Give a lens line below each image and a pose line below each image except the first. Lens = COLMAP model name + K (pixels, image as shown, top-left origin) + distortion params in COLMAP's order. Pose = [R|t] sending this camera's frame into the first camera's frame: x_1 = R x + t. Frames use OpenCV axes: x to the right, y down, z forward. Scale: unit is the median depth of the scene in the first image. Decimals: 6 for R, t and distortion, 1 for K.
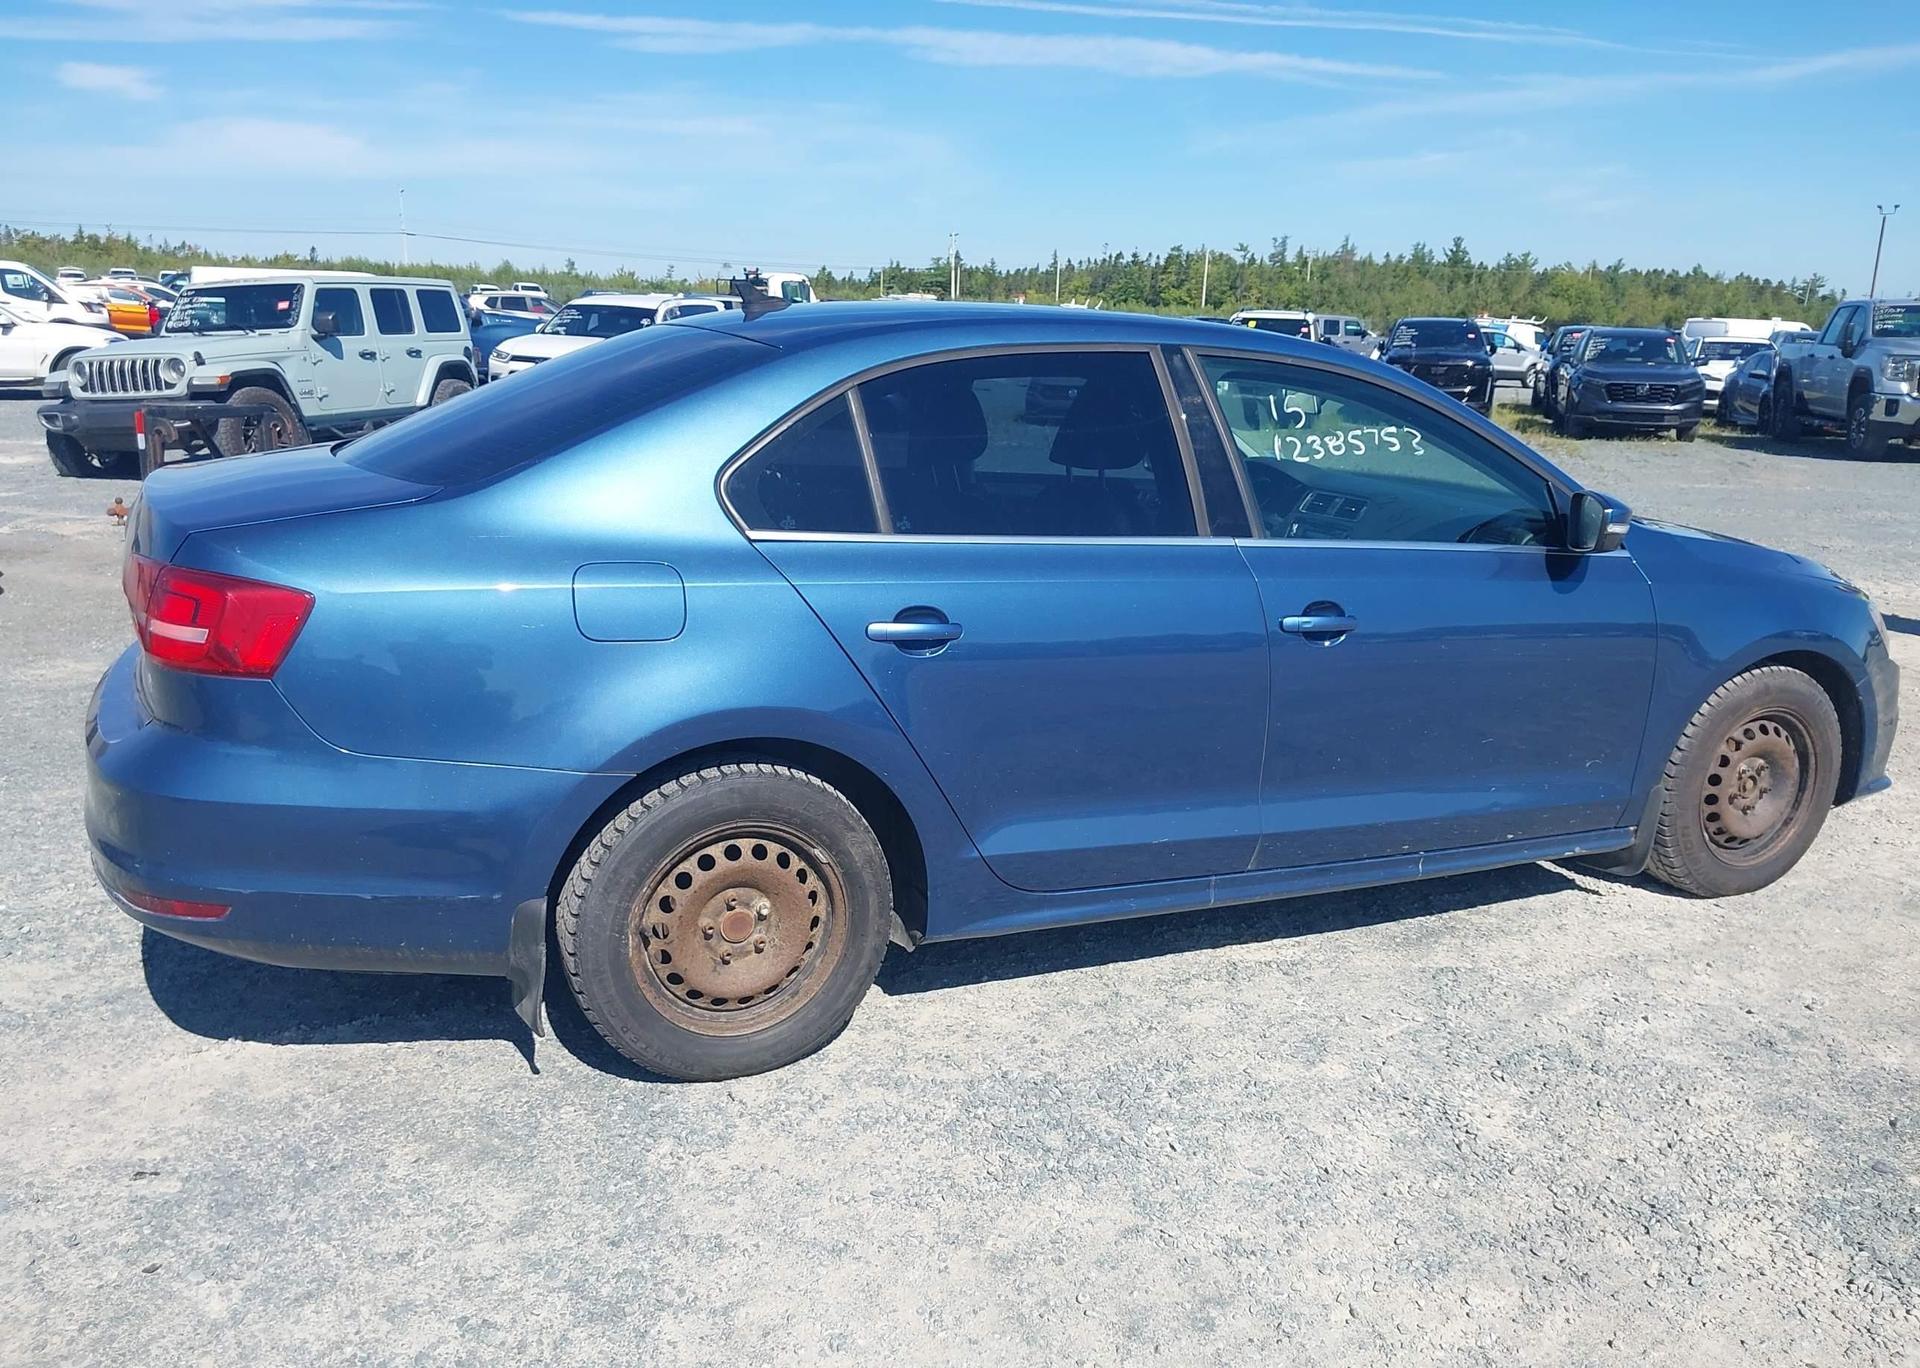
lens RADIAL K [[1552.0, 0, 946.8], [0, 1552.0, 673.1], [0, 0, 1]] dist [0.025537, -0.031294]
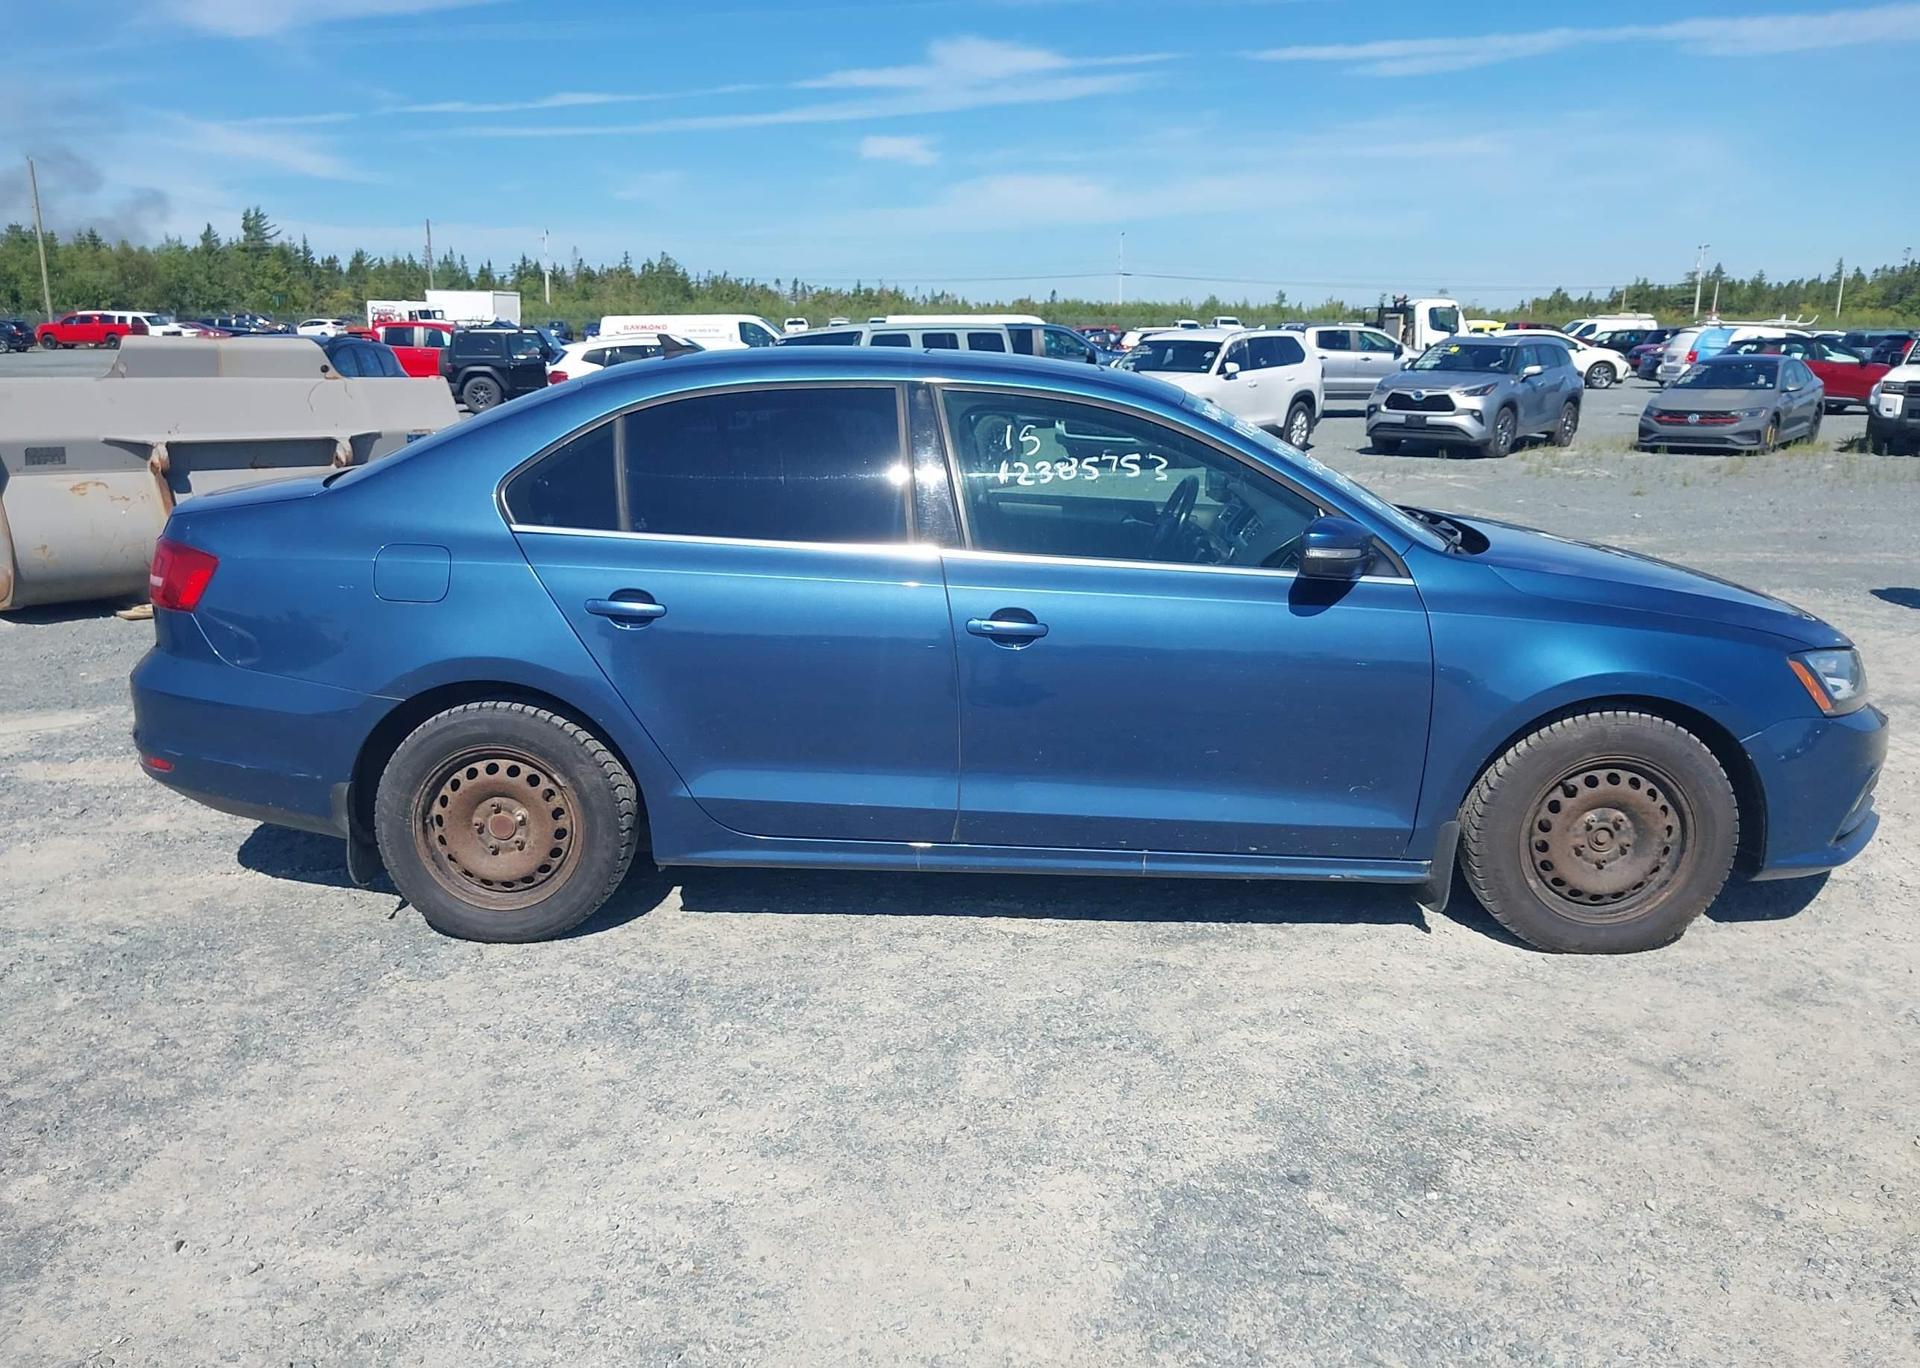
lens RADIAL K [[1552.0, 0, 943.3], [0, 1552.0, 701.5], [0, 0, 1]] dist [0.025537, -0.031294]
pose [[0.896161, 0.076768, -0.437037, 0.571337], [-0.077364, 0.996867, 0.016467, 0.004716], [0.436932, 0.019054, 0.899293, -0.019669]]
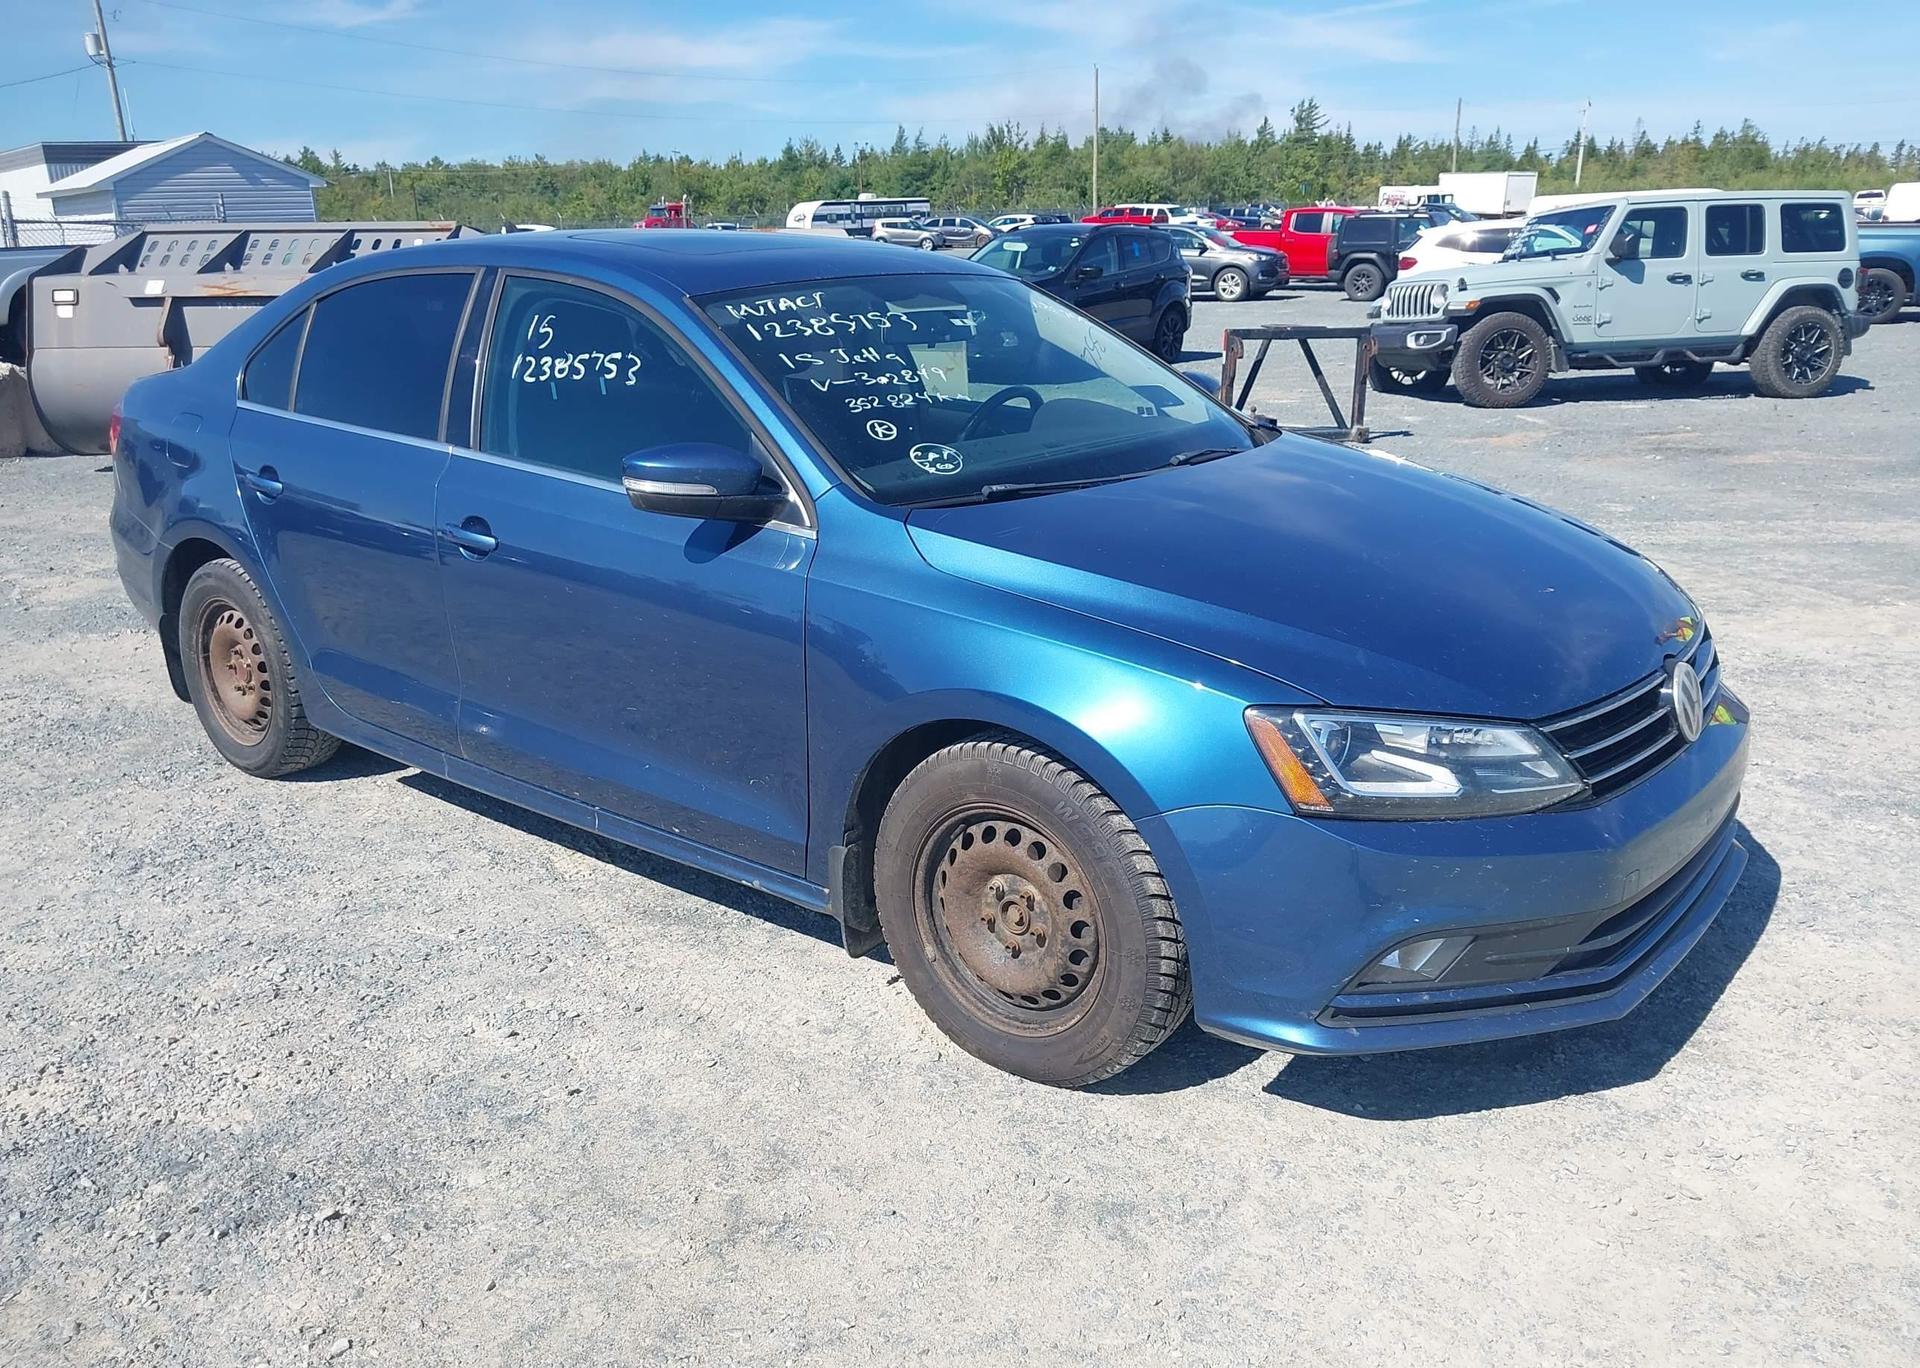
lens RADIAL K [[1552.0, 0, 944.4], [0, 1552.0, 695.9], [0, 0, 1]] dist [0.025537, -0.031294]
pose [[0.446171, 0.225245, -0.866139, 1.075905], [-0.174281, 0.971149, 0.162777, -0.126634], [0.877814, 0.078325, 0.472554, 0.657145]]
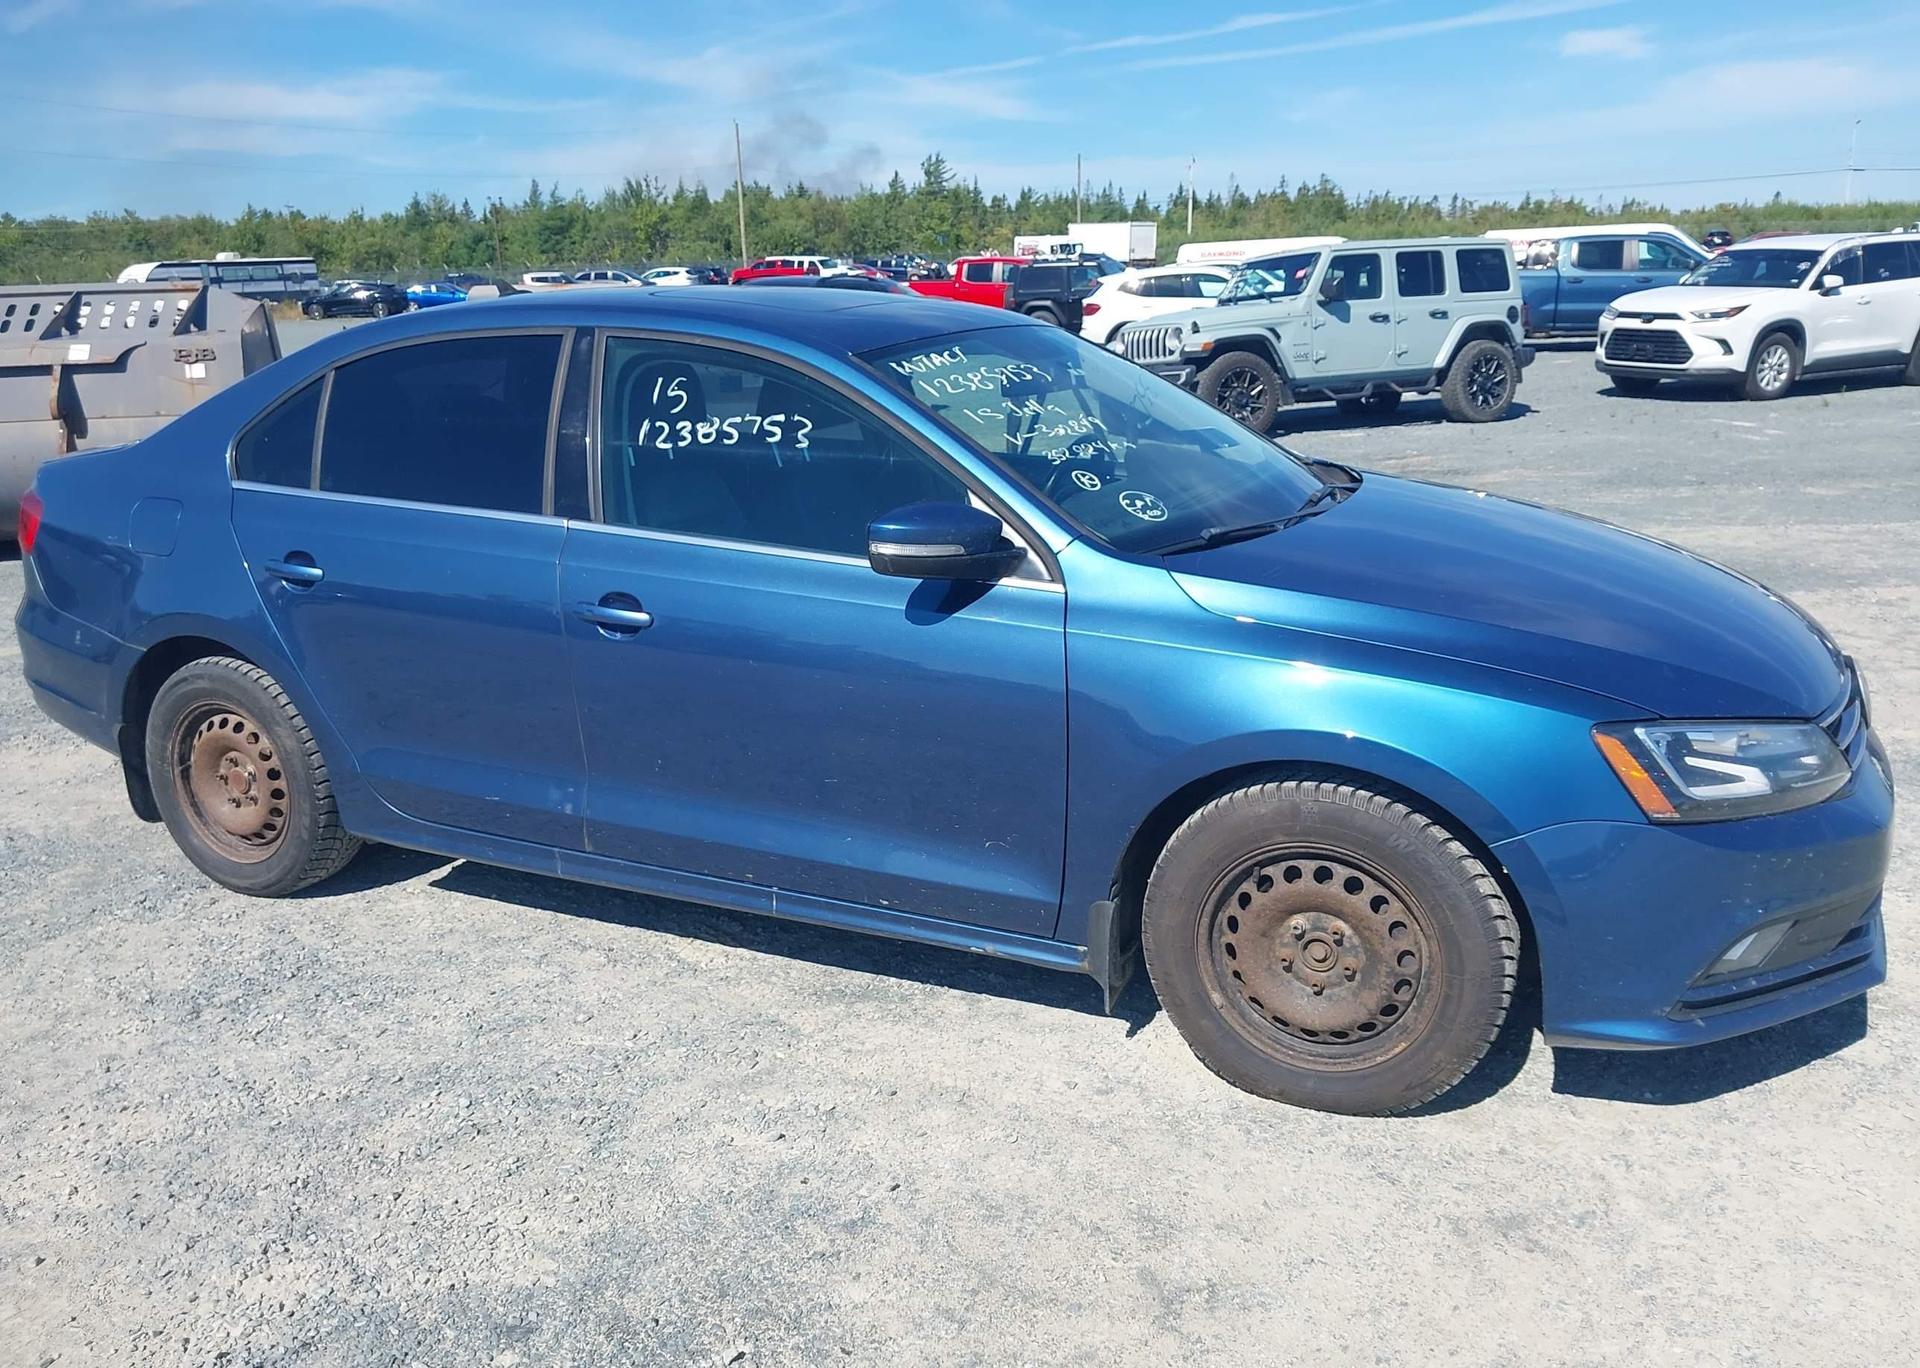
lens RADIAL K [[1552.0, 0, 940.7], [0, 1552.0, 689.6], [0, 0, 1]] dist [0.025537, -0.031294]
pose [[0.636295, 0.156085, -0.755491, 0.918000], [-0.127513, 0.987127, 0.096547, -0.087557], [0.760835, 0.034903, 0.648006, 0.436357]]
